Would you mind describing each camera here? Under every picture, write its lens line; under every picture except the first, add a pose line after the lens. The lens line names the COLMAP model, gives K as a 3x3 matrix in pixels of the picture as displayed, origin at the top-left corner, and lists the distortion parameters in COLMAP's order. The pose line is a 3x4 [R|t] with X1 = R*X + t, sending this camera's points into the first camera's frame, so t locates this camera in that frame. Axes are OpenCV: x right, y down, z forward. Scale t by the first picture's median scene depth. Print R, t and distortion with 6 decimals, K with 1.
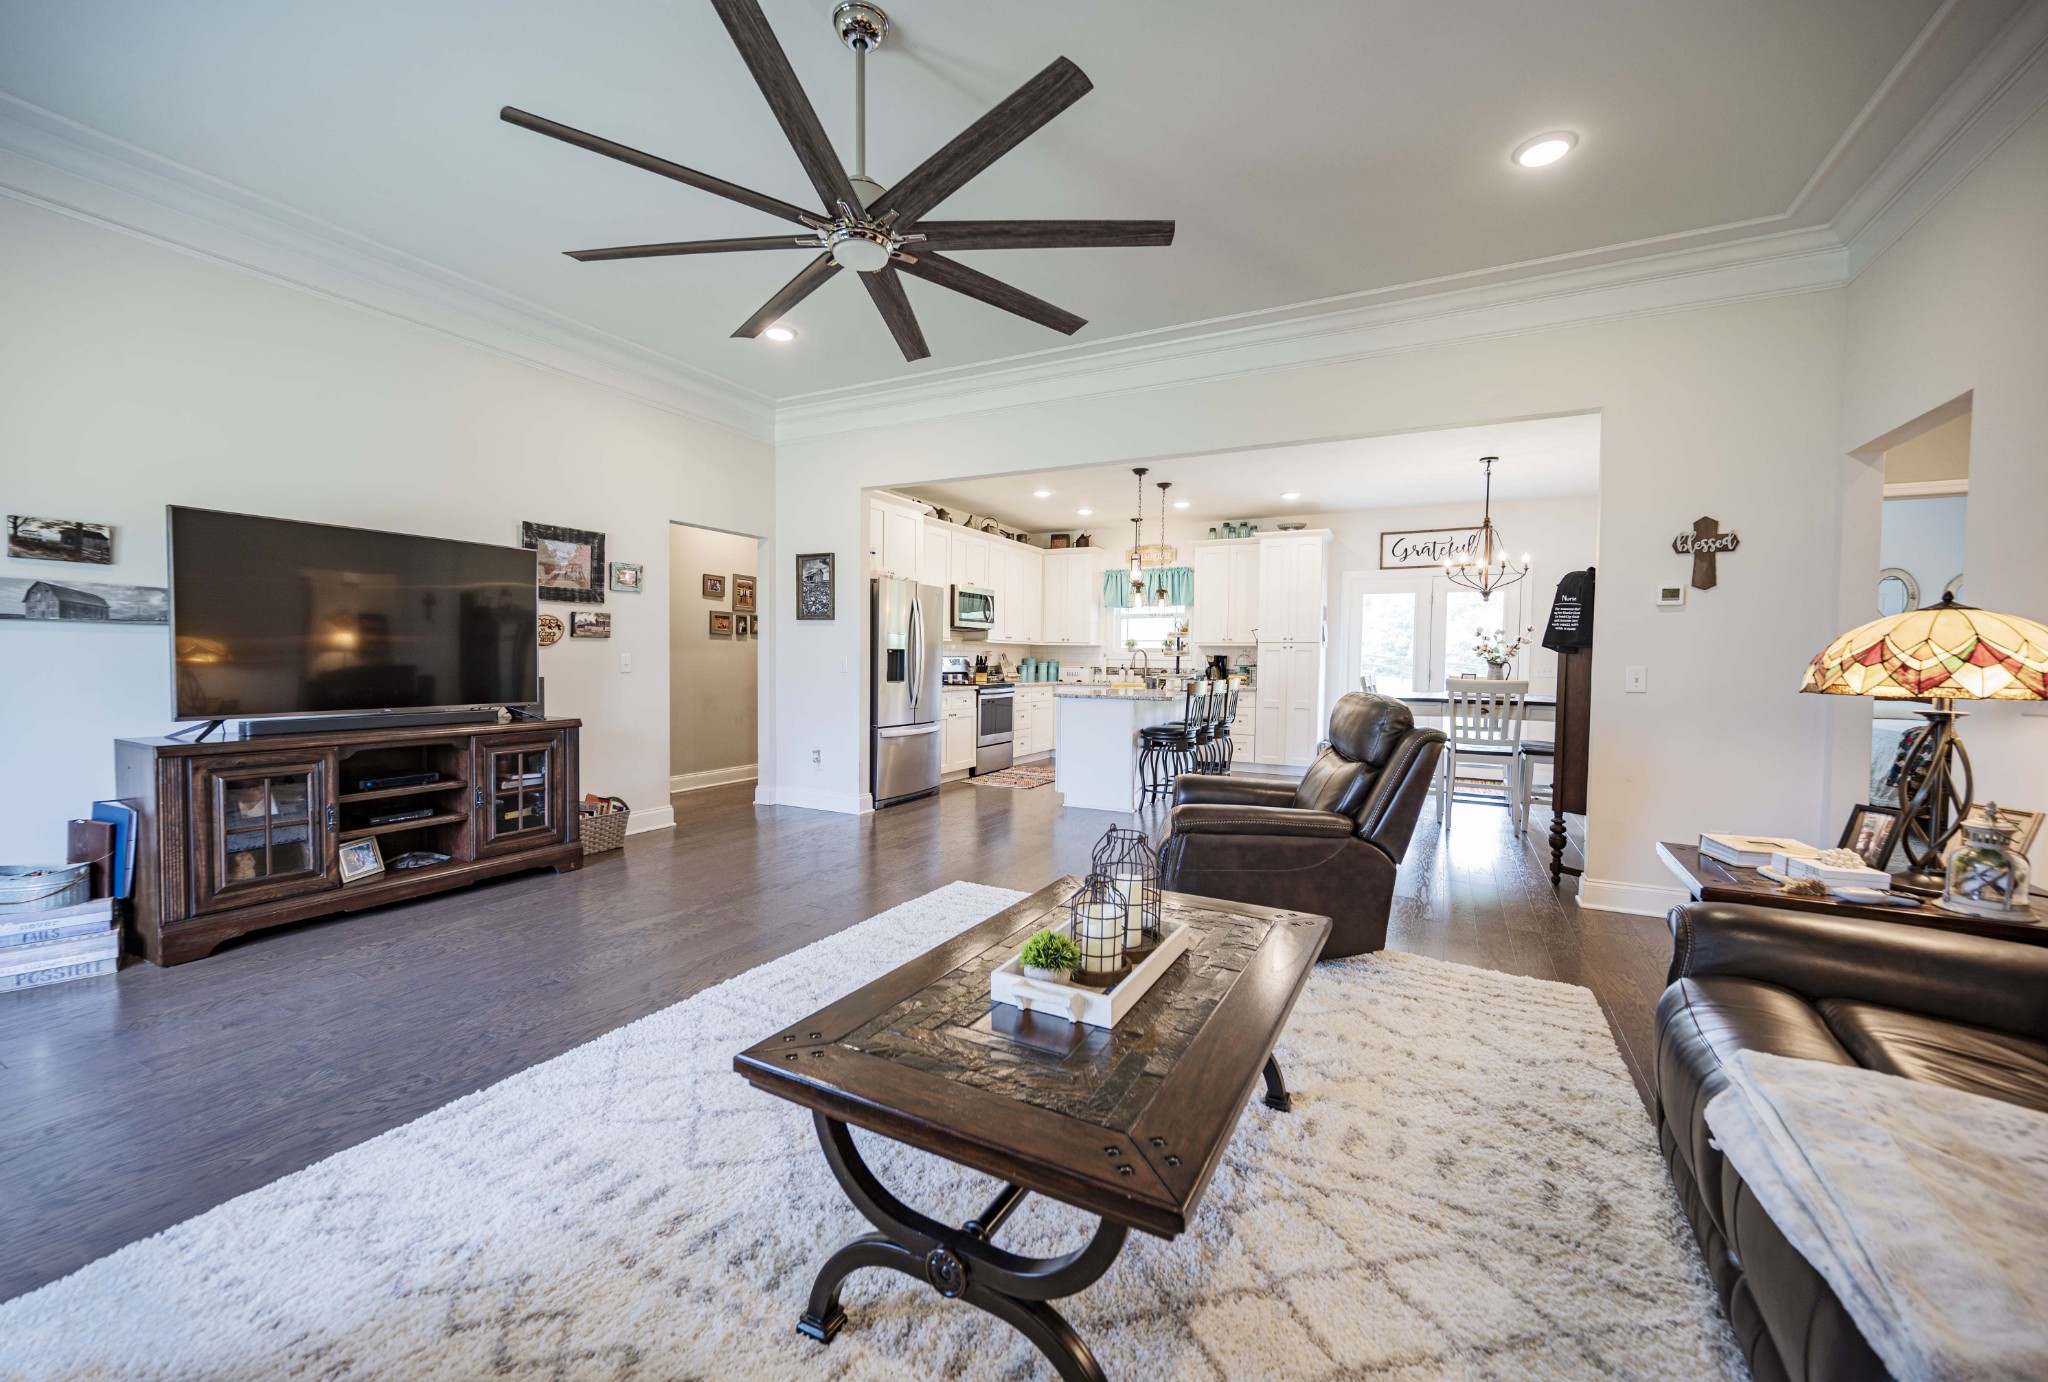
lens RADIAL K [[824.0, 0, 1008.6], [0, 824.0, 684.5], [0, 0, 1]] dist [-0.000518, -0.000001]
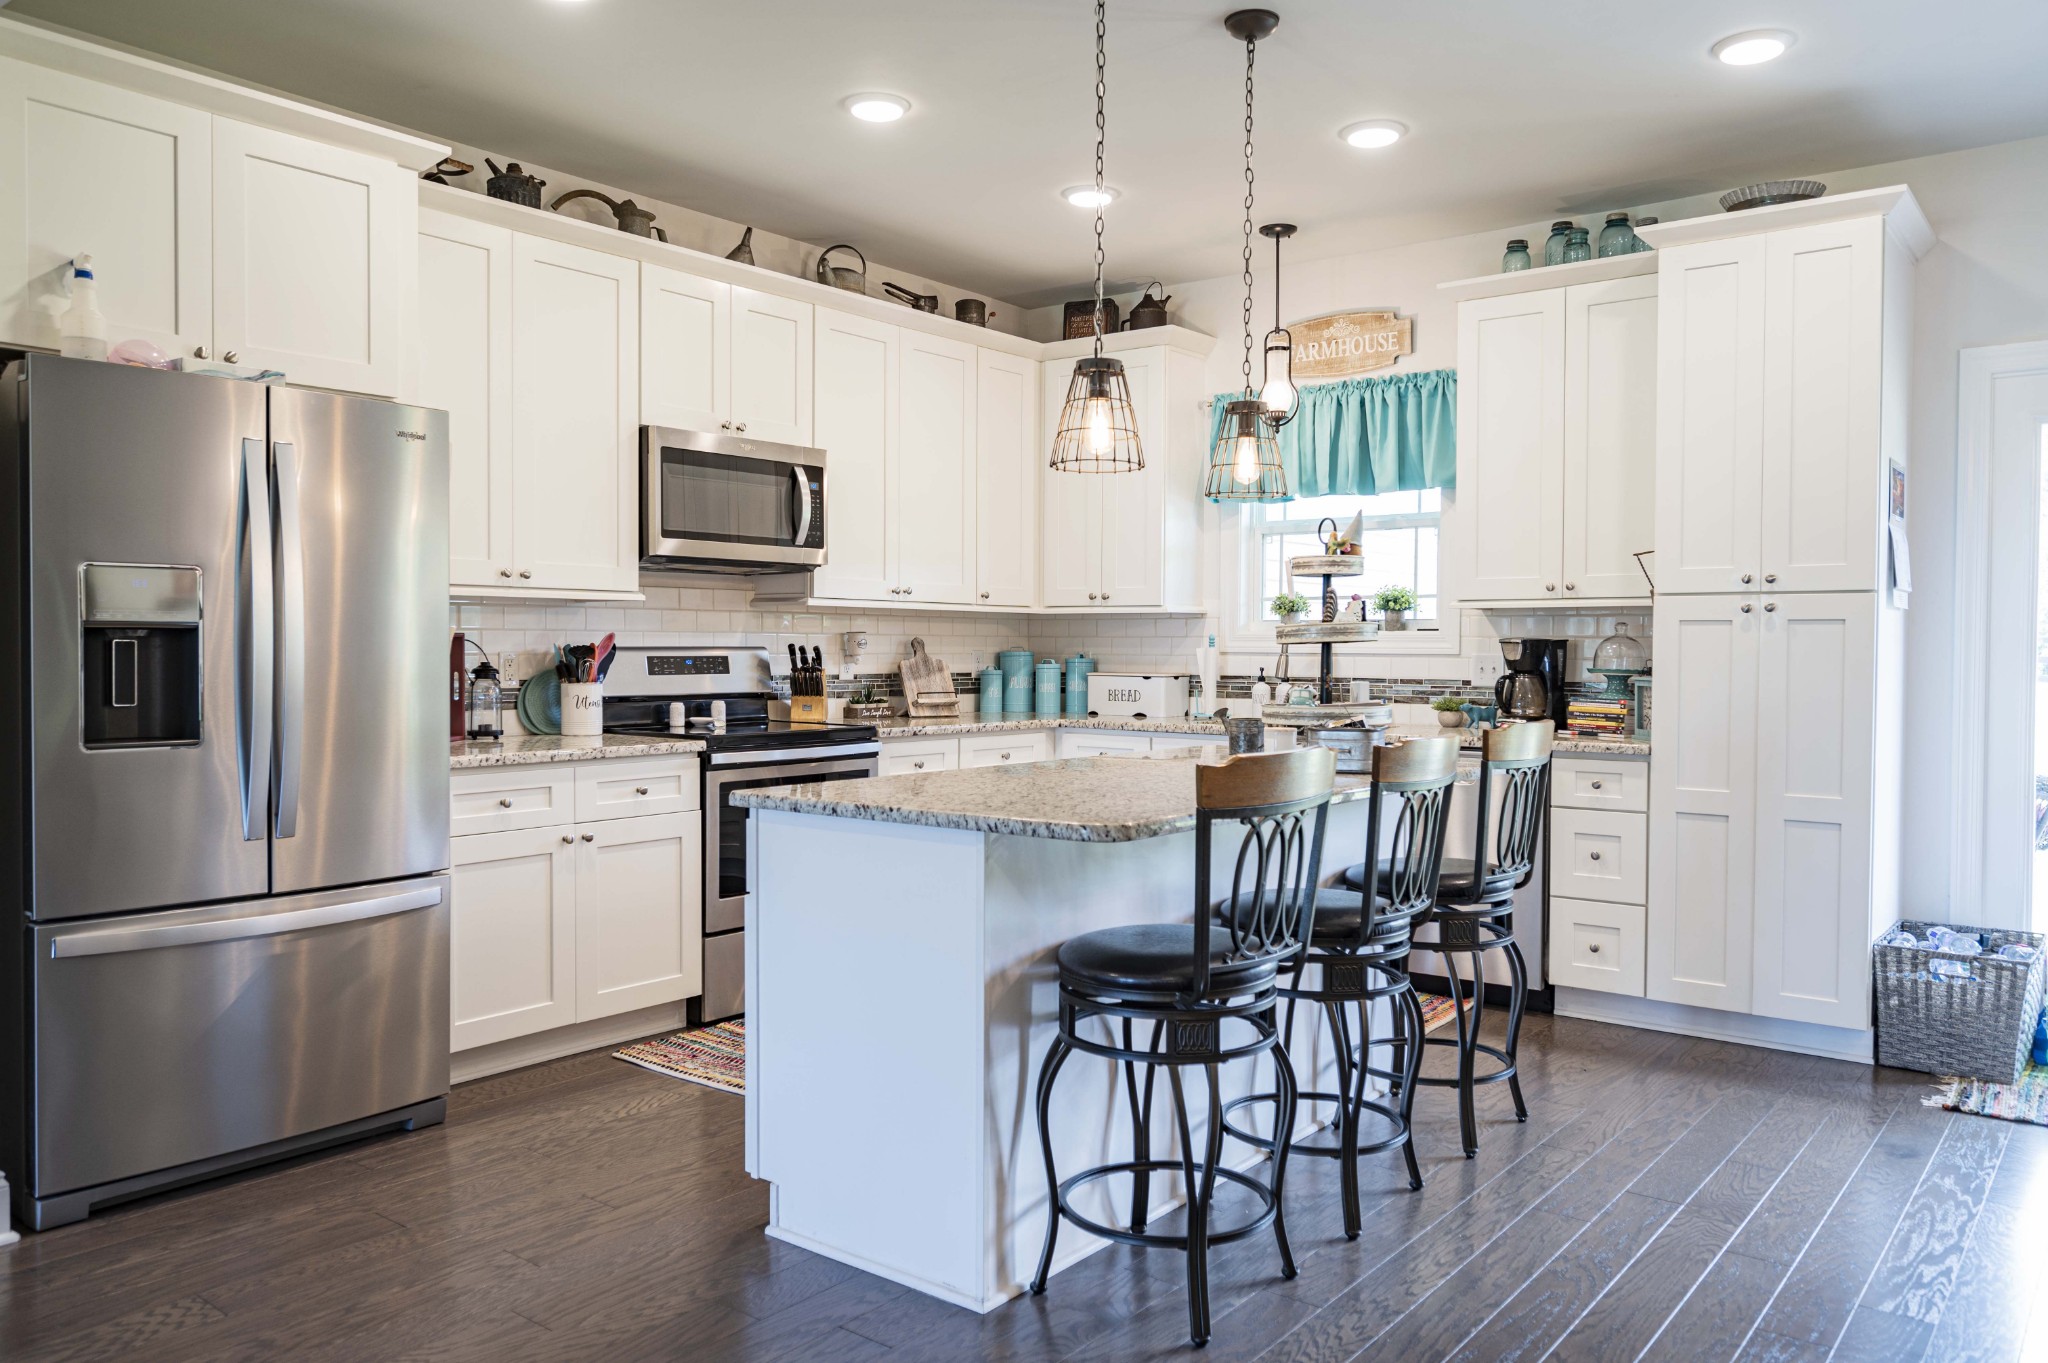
lens RADIAL K [[1500.3, 0, 1033.3], [0, 1500.3, 674.6], [0, 0, 1]] dist [0.005183, 0.002458]
pose [[0.984483, -0.003983, -0.175436, 0.174704], [0.001240, 0.999875, -0.015742, -0.013510], [0.175477, 0.015280, 0.984365, 0.421183]]
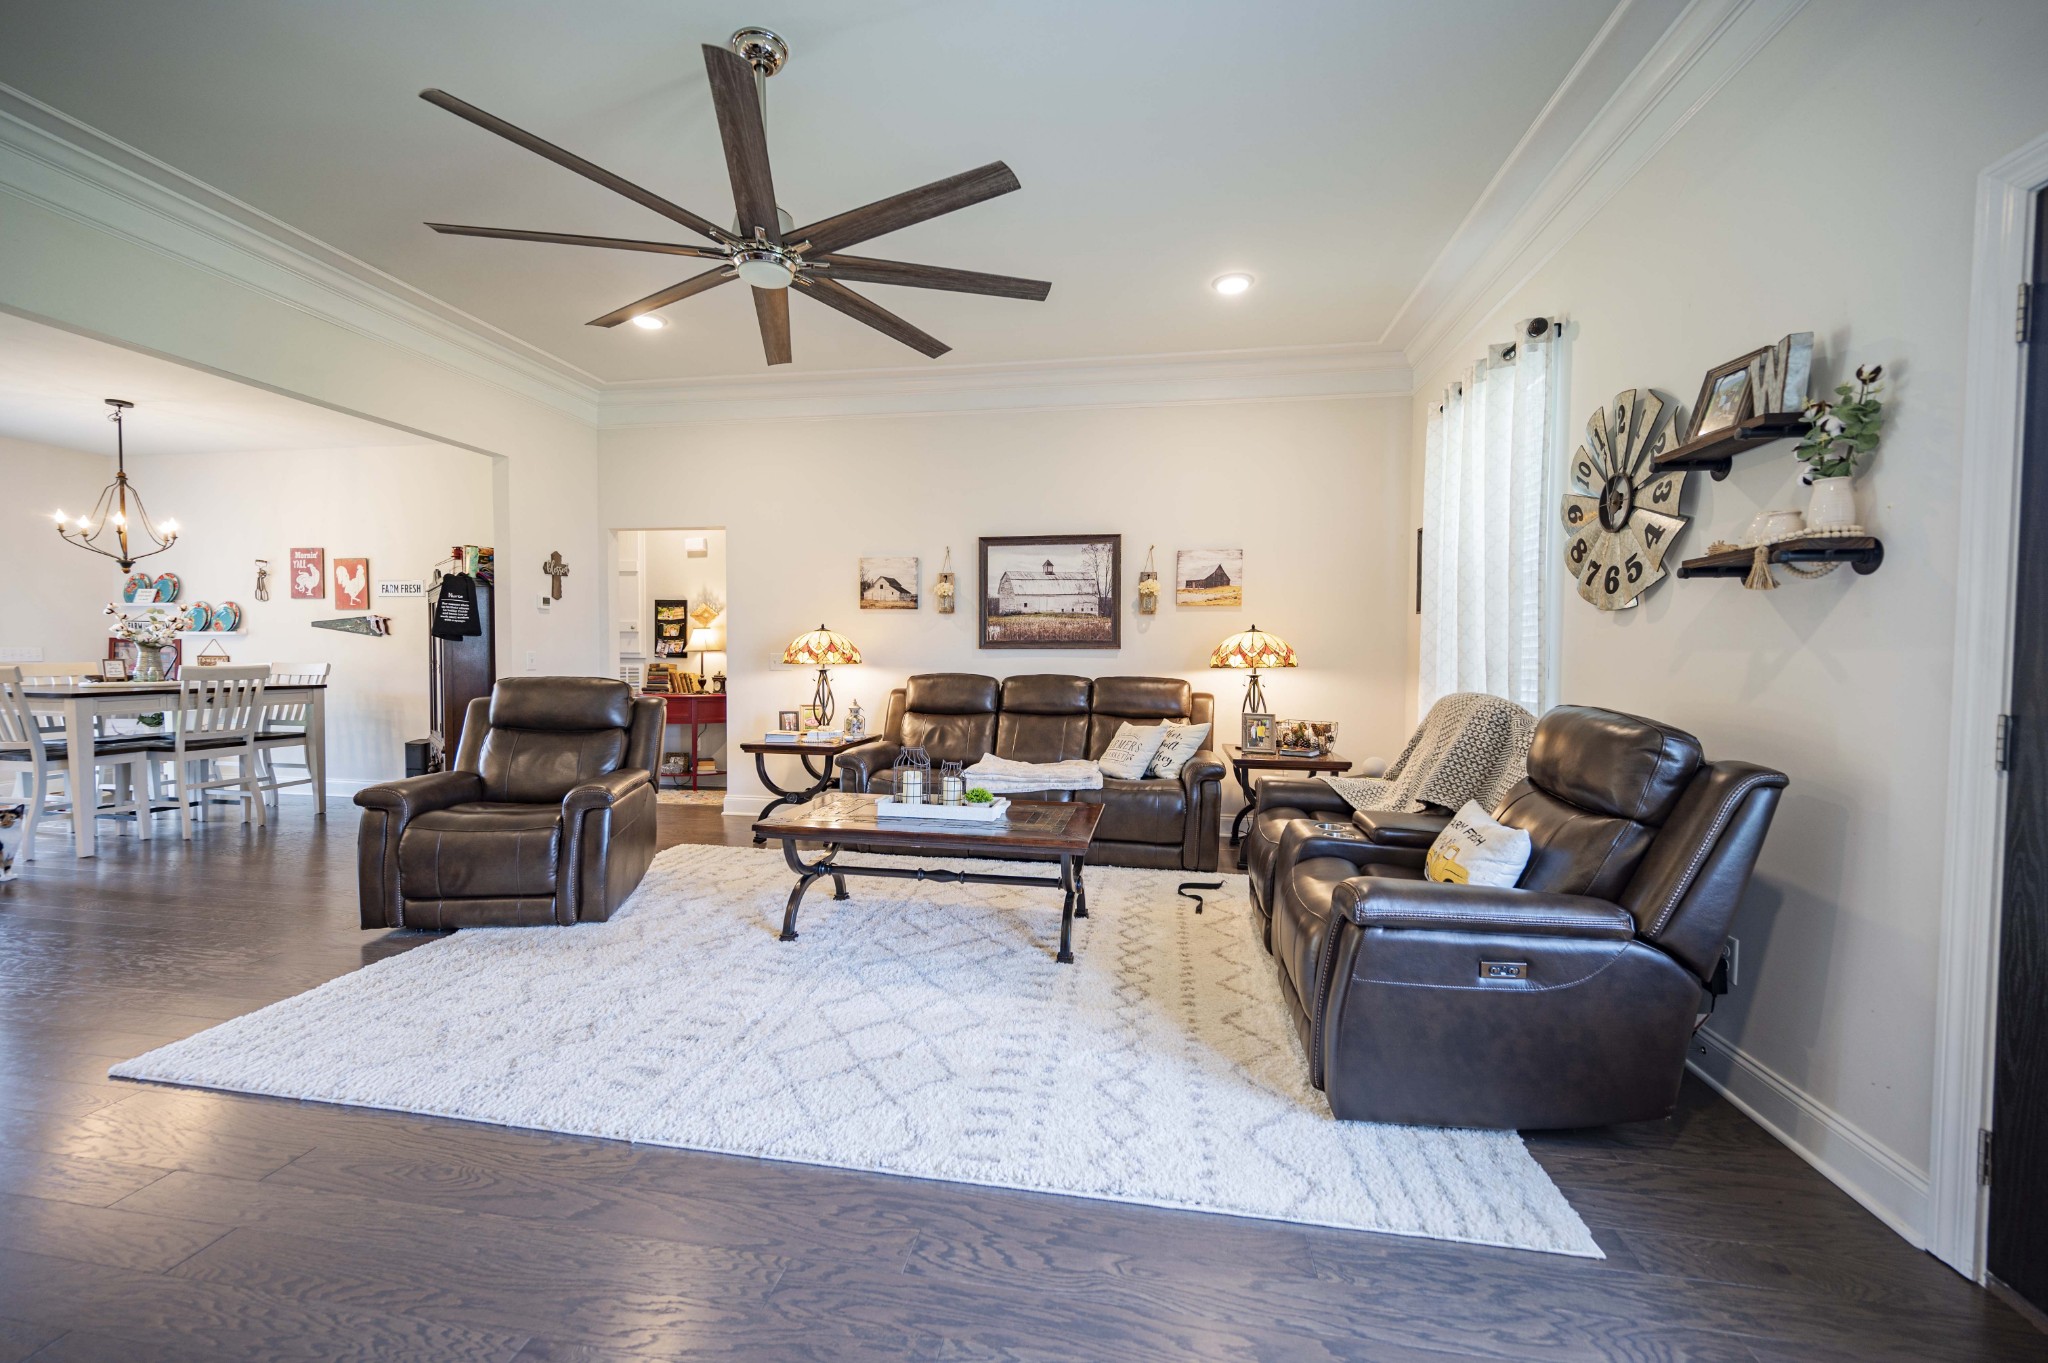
lens RADIAL K [[811.2, 0, 1017.2], [0, 811.2, 679.3], [0, 0, 1]] dist [0.002395, -0.000924]
pose [[-0.317842, -0.051112, 0.946765, -0.371974], [0.018441, 0.998024, 0.060070, -0.019050], [-0.947964, 0.036552, -0.316271, 0.298210]]
